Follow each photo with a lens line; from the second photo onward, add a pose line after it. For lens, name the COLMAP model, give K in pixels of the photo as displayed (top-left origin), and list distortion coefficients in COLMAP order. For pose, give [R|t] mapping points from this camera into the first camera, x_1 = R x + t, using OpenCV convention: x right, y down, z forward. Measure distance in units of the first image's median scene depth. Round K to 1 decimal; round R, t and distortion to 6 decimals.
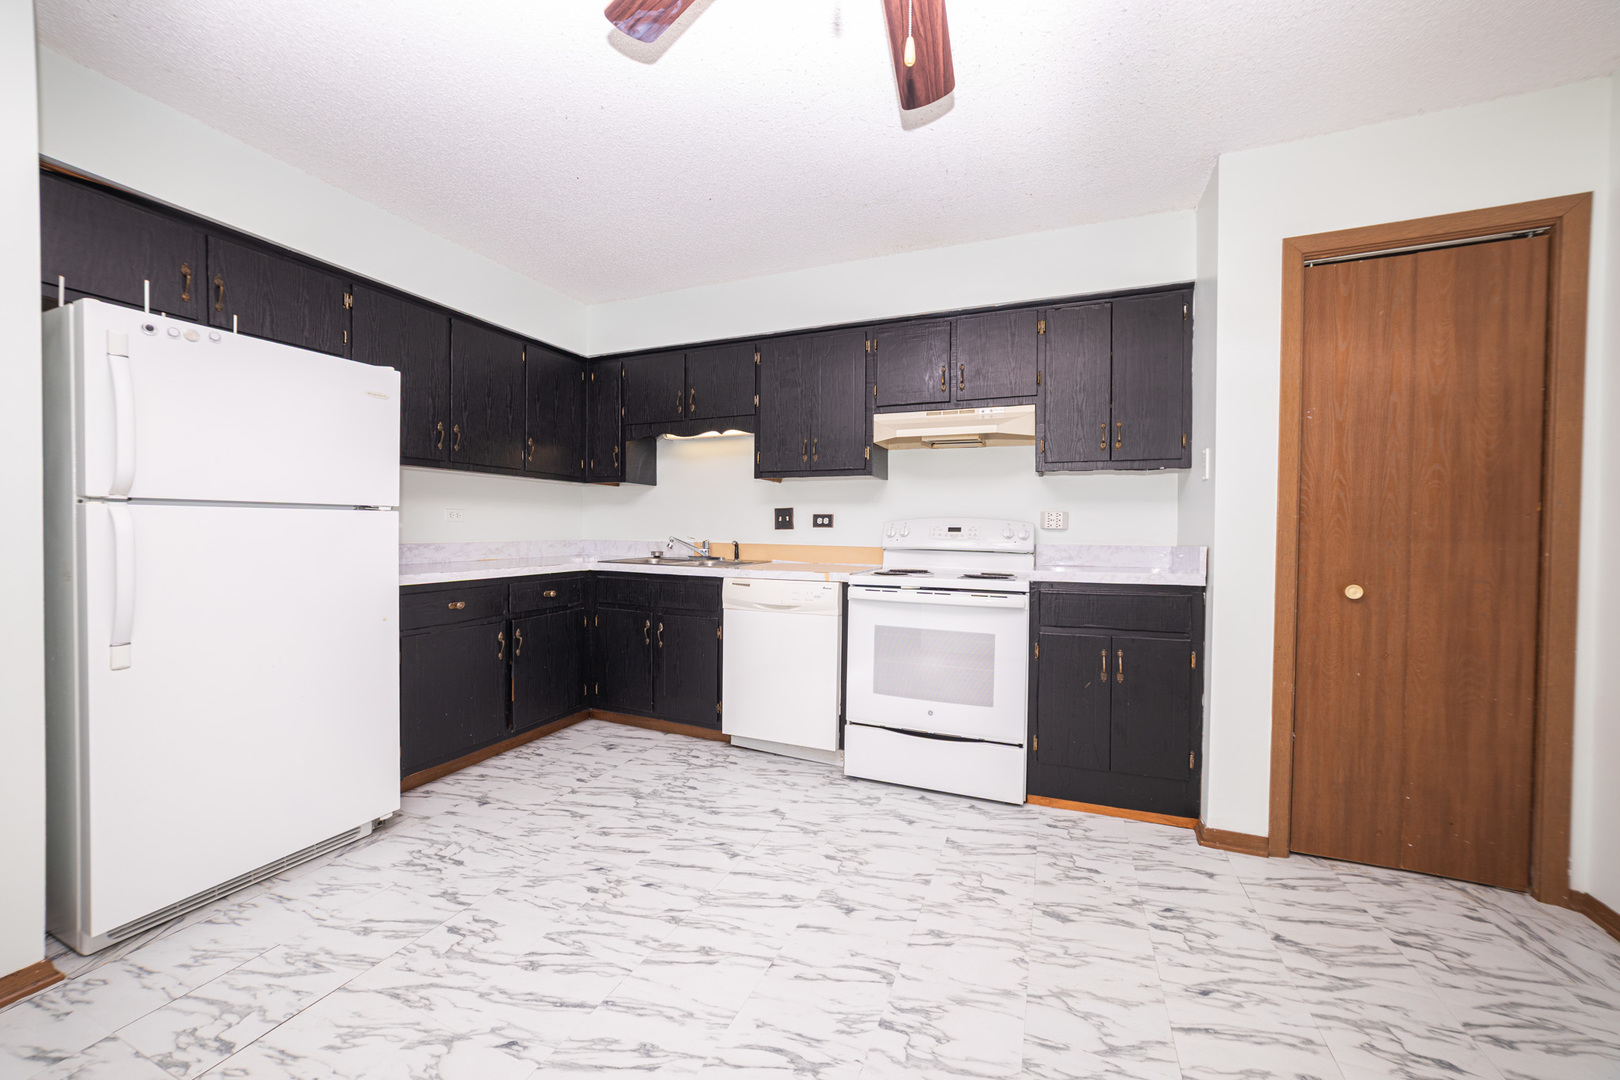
lens RADIAL K [[613.5, 0, 810.0], [0, 613.5, 540.0], [0, 0, 1]] dist [0.002641, 0.000341]
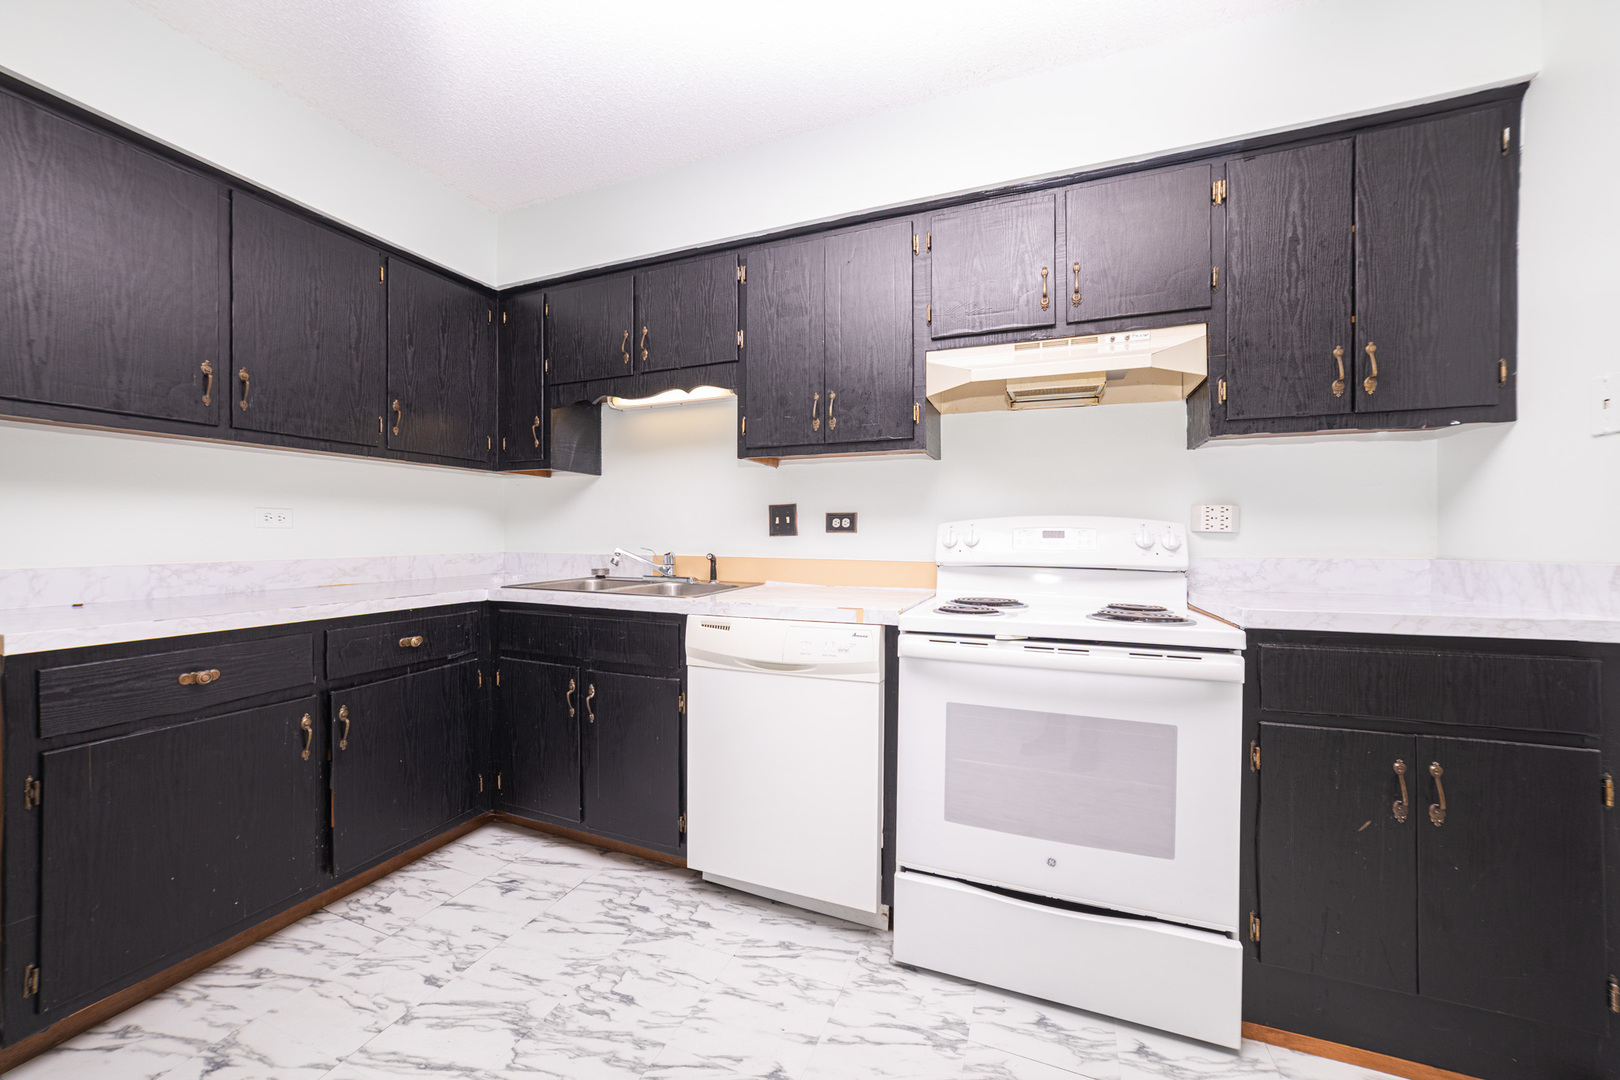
lens RADIAL K [[613.5, 0, 810.0], [0, 613.5, 540.0], [0, 0, 1]] dist [0.002641, 0.000341]
pose [[0.999903, -0.007615, 0.011700, -0.023917], [0.007710, 0.999938, -0.008060, -0.008031], [-0.011638, 0.008150, 0.999899, 0.373639]]
